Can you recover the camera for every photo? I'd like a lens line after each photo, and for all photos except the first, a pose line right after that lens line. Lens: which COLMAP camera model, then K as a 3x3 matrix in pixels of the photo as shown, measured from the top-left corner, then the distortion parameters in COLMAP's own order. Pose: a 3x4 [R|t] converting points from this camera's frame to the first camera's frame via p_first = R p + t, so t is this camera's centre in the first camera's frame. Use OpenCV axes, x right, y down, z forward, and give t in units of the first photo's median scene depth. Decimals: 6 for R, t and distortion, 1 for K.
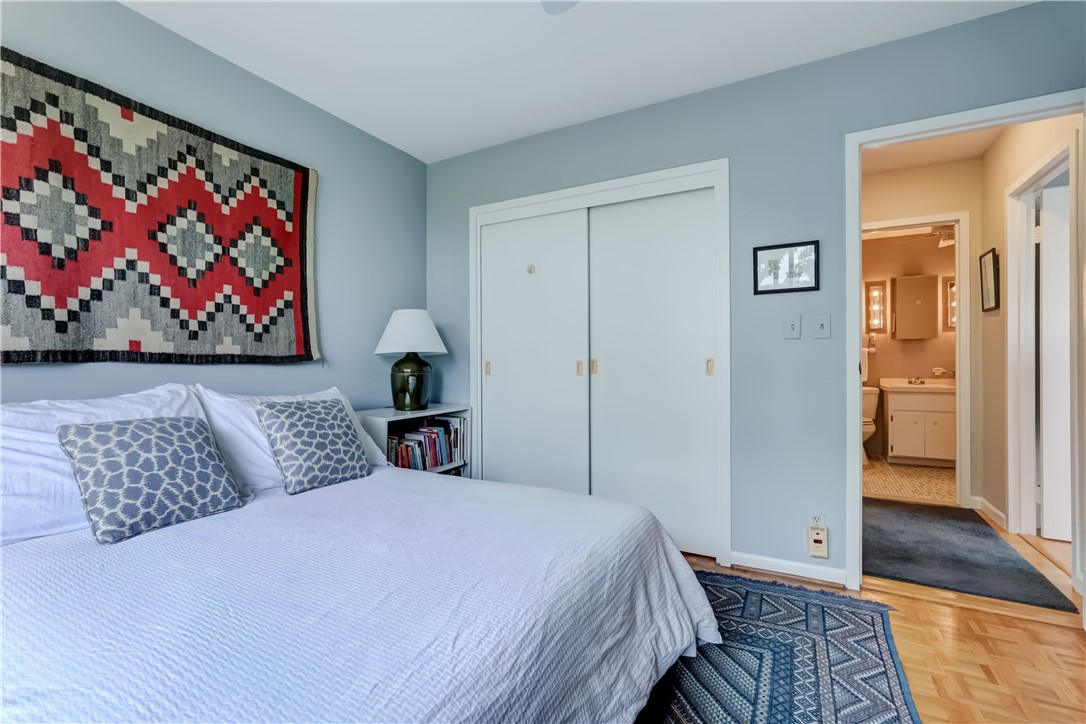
lens RADIAL K [[495.9, 0, 543.0], [0, 495.9, 362.0], [0, 0, 1]] dist [0.035198, 0.000086]
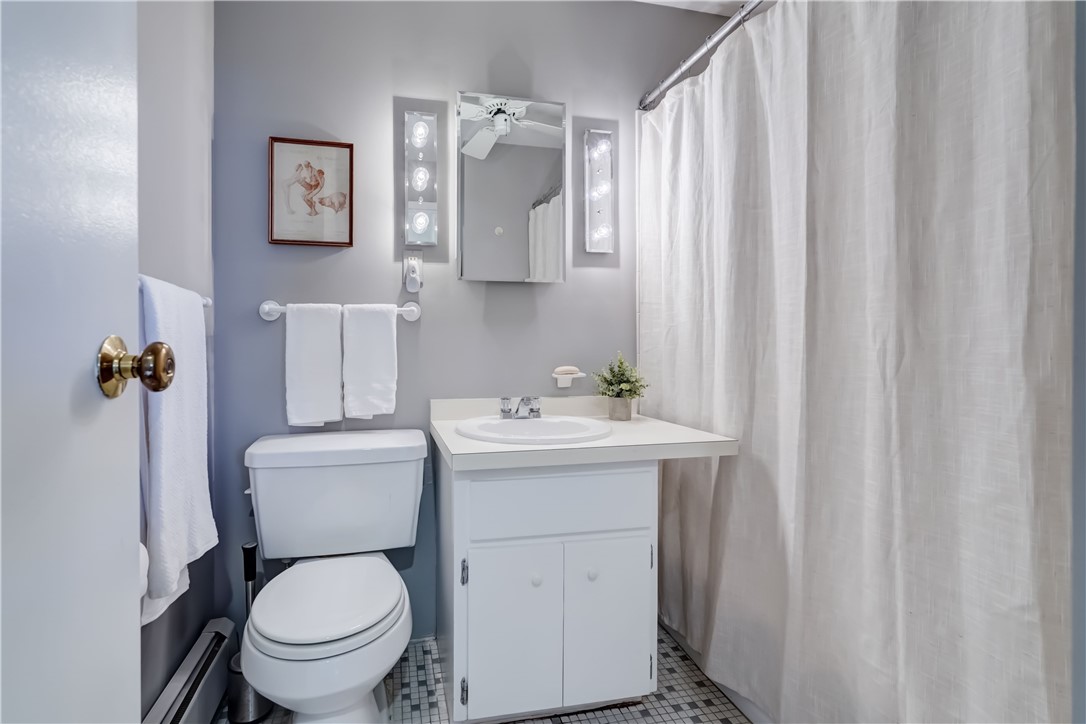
lens RADIAL K [[507.1, 0, 543.0], [0, 507.1, 362.0], [0, 0, 1]] dist [-0.007788, 0.000253]
pose [[0.719750, 0.006228, 0.694205, 0.410749], [-0.002979, 0.999978, -0.005882, 0.007973], [-0.694227, 0.002165, 0.719753, 0.594284]]
